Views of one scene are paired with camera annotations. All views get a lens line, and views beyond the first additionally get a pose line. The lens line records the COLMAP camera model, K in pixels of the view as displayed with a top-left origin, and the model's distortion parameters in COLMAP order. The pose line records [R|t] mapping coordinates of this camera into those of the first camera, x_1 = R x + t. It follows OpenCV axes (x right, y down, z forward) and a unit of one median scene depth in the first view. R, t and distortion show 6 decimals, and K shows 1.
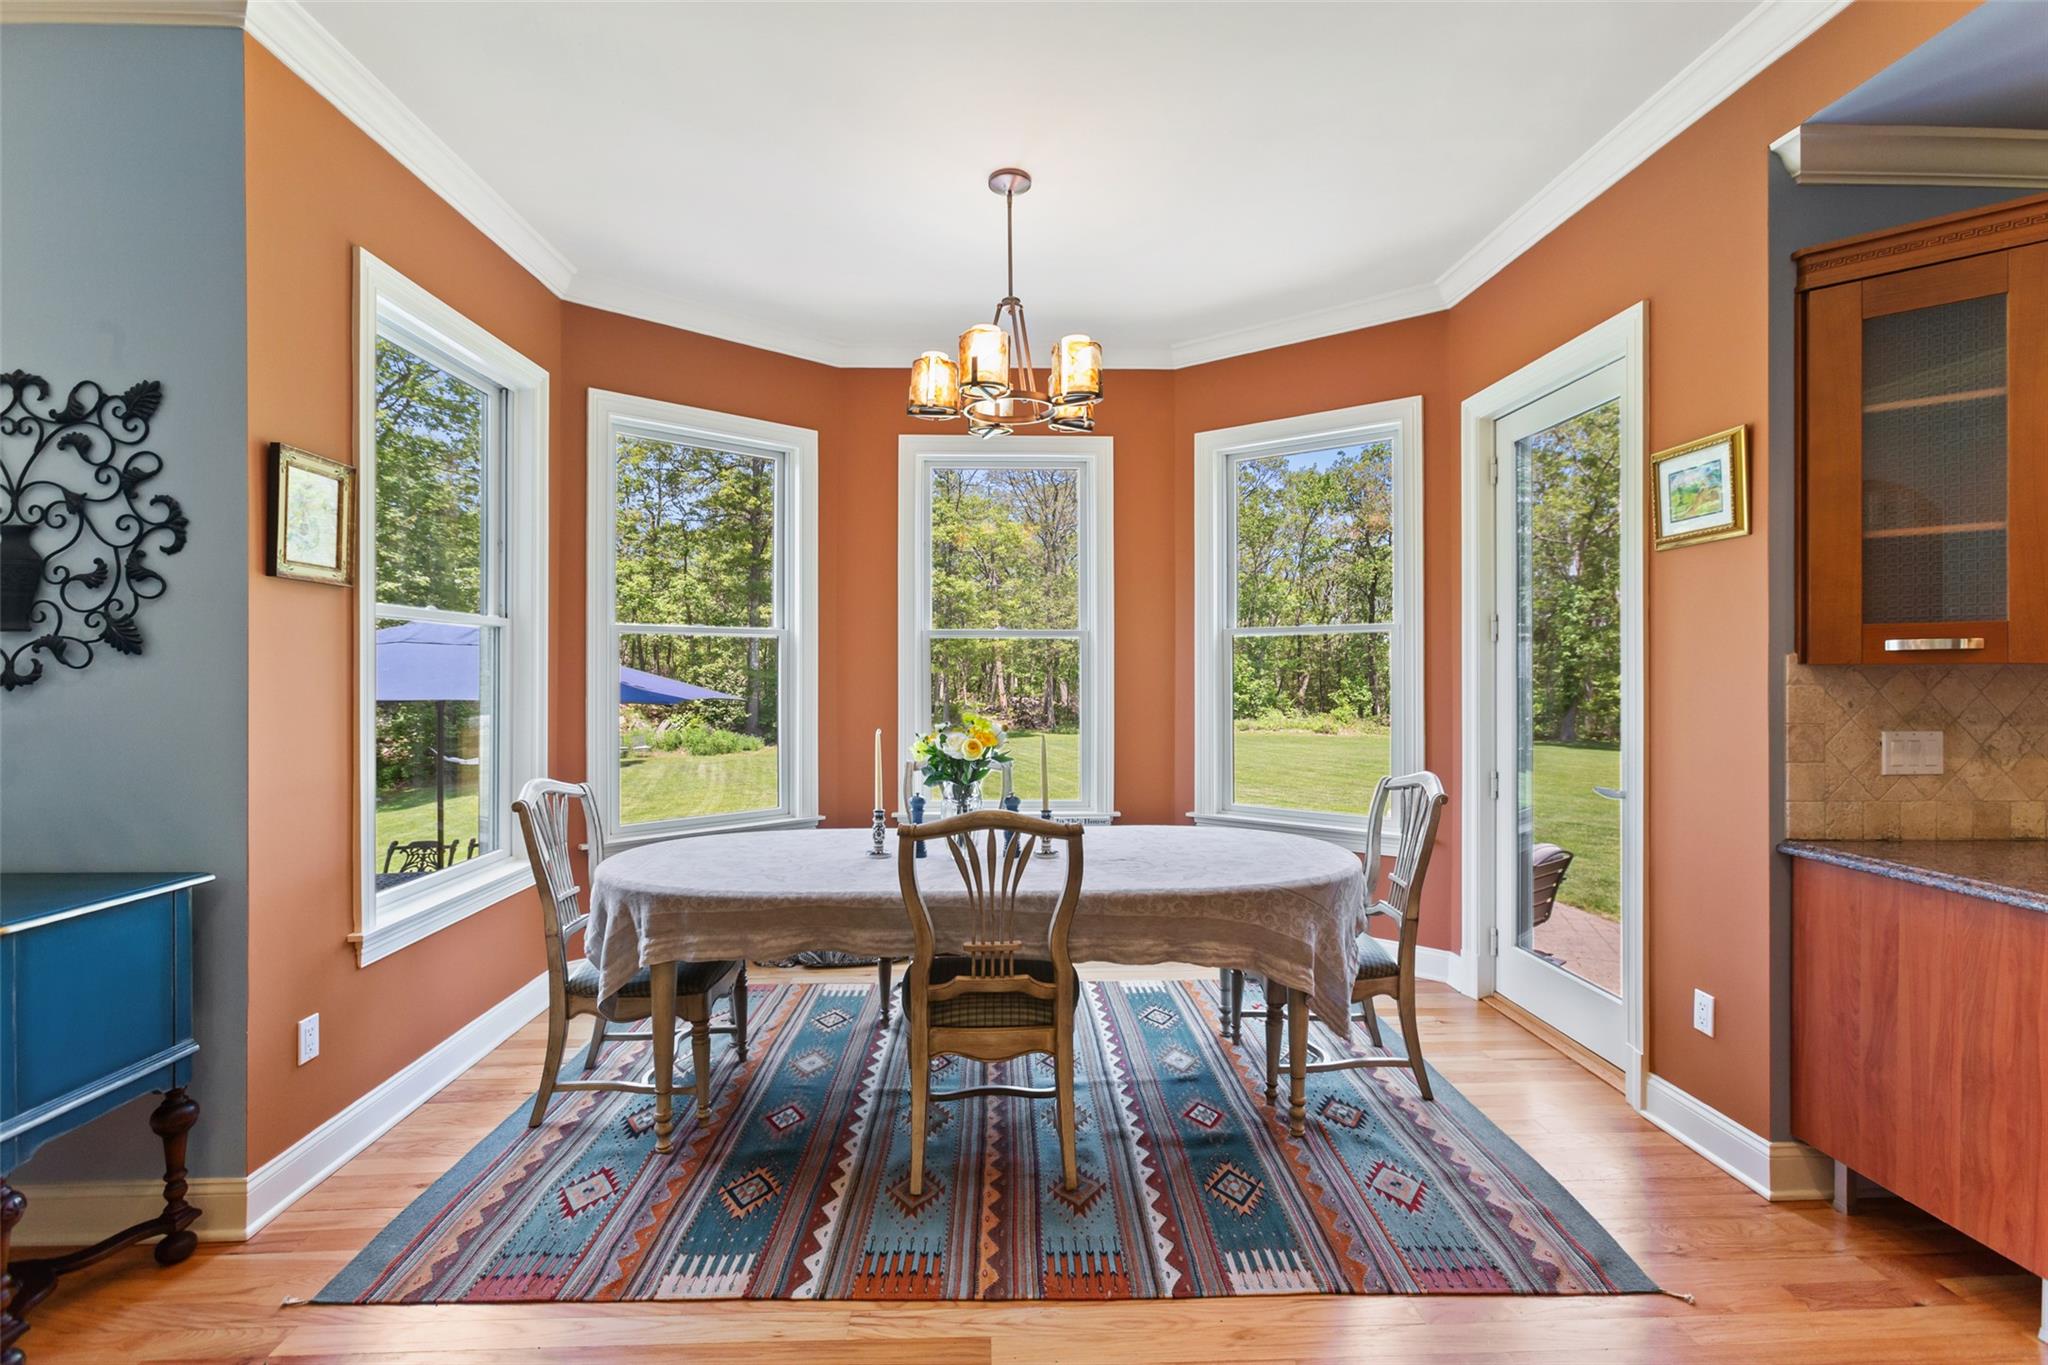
lens RADIAL K [[936.2, 0, 1031.8], [0, 936.2, 691.2], [0, 0, 1]] dist [-0.001106, 0.000290]
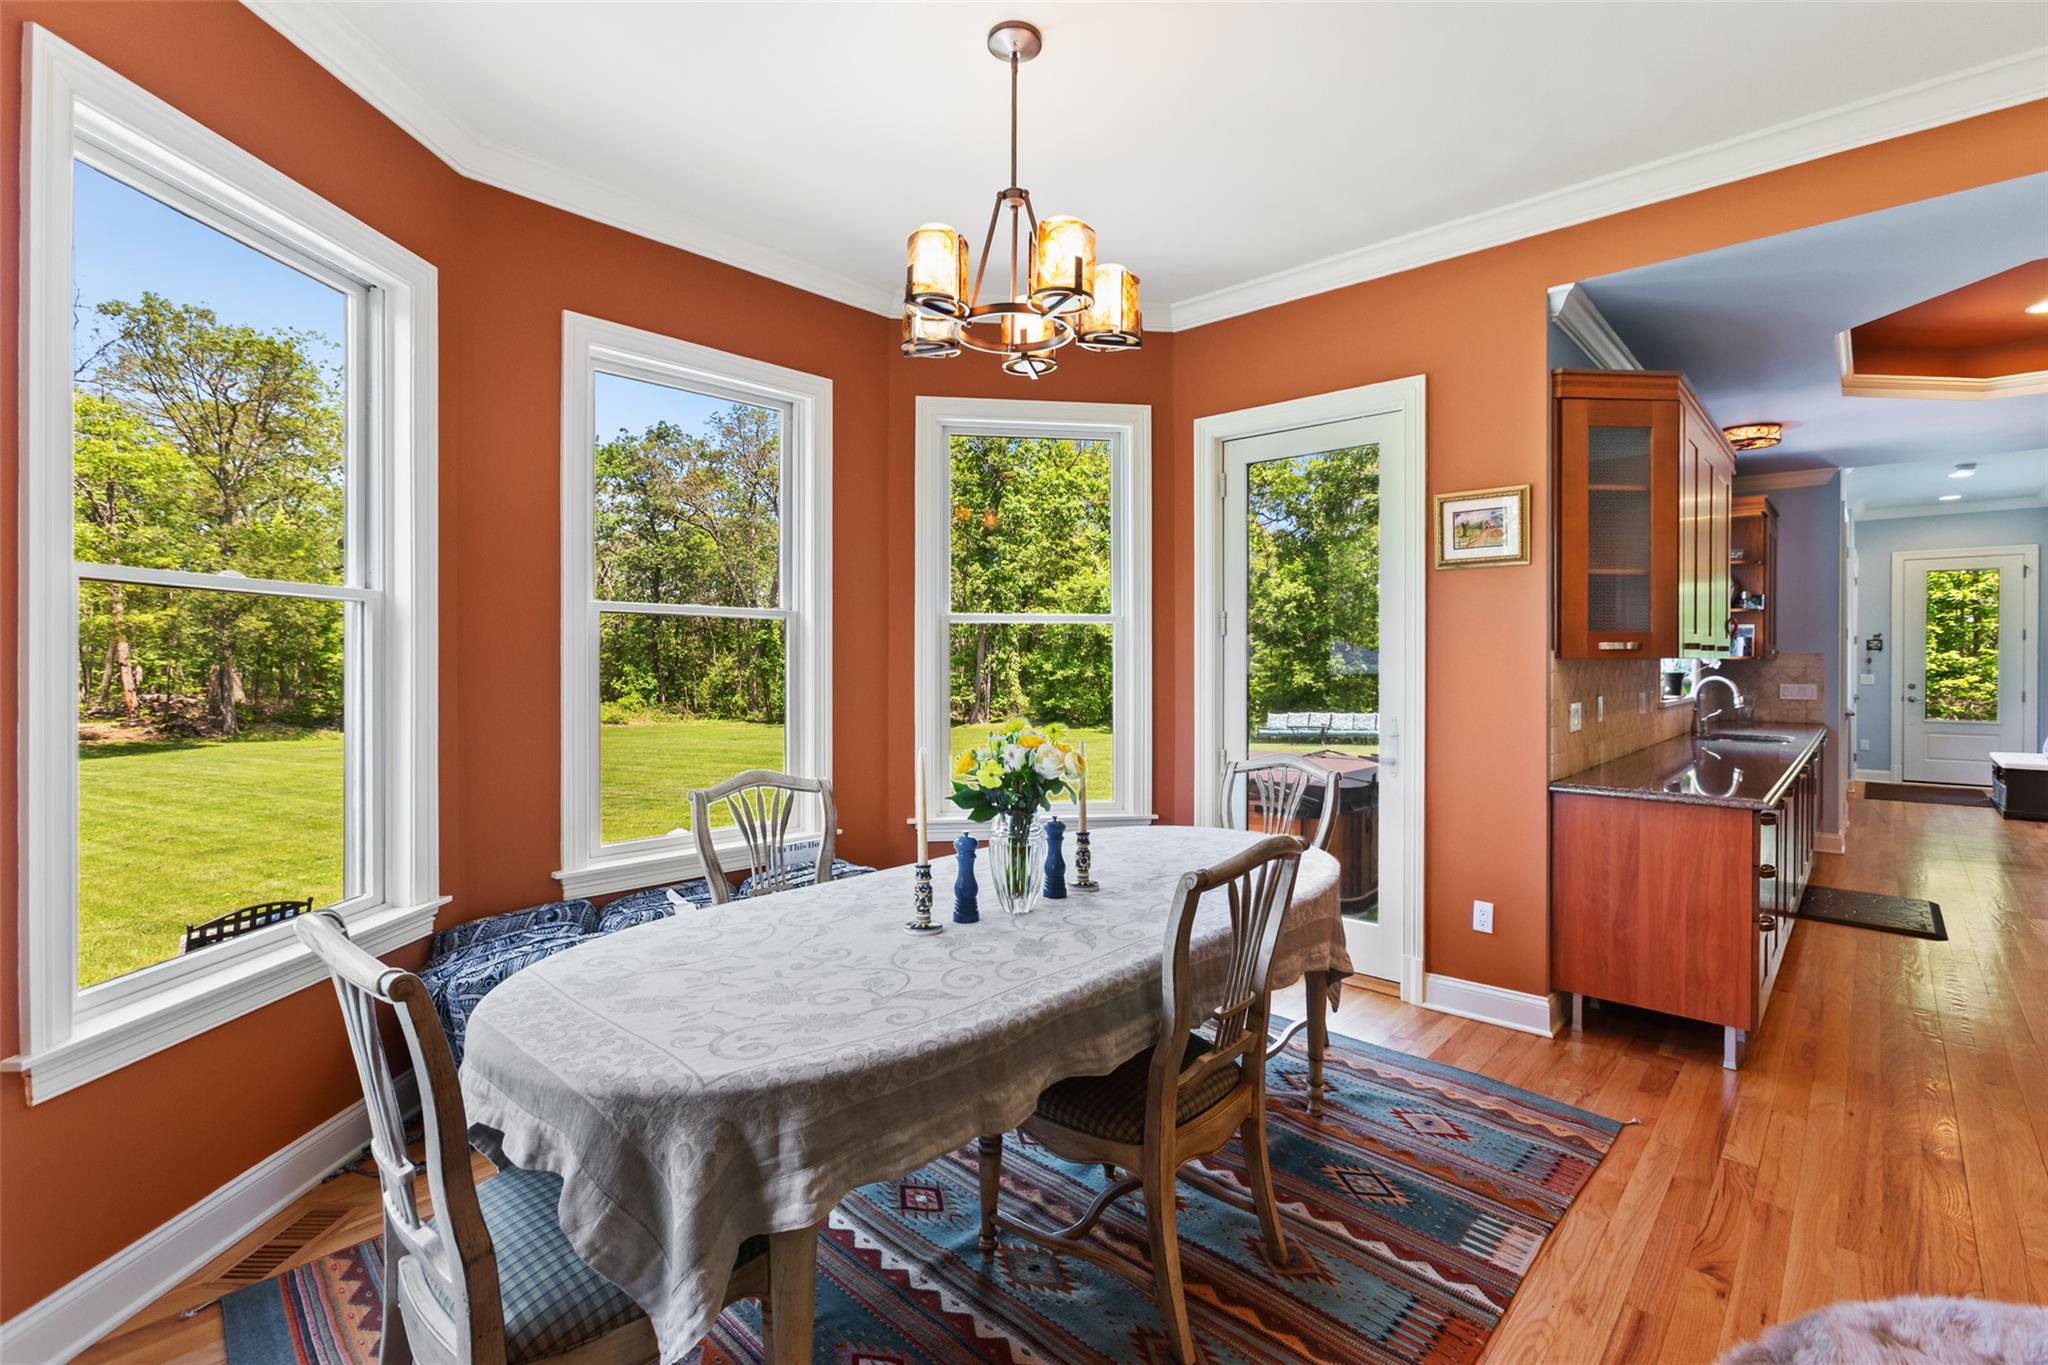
lens RADIAL K [[932.4, 0, 1029.4], [0, 932.4, 675.4], [0, 0, 1]] dist [-0.011833, 0.000144]
pose [[0.699055, -0.011281, 0.714979, -0.724295], [0.013039, 0.999910, 0.003028, -0.016621], [-0.714949, 0.007206, 0.699140, 0.559551]]
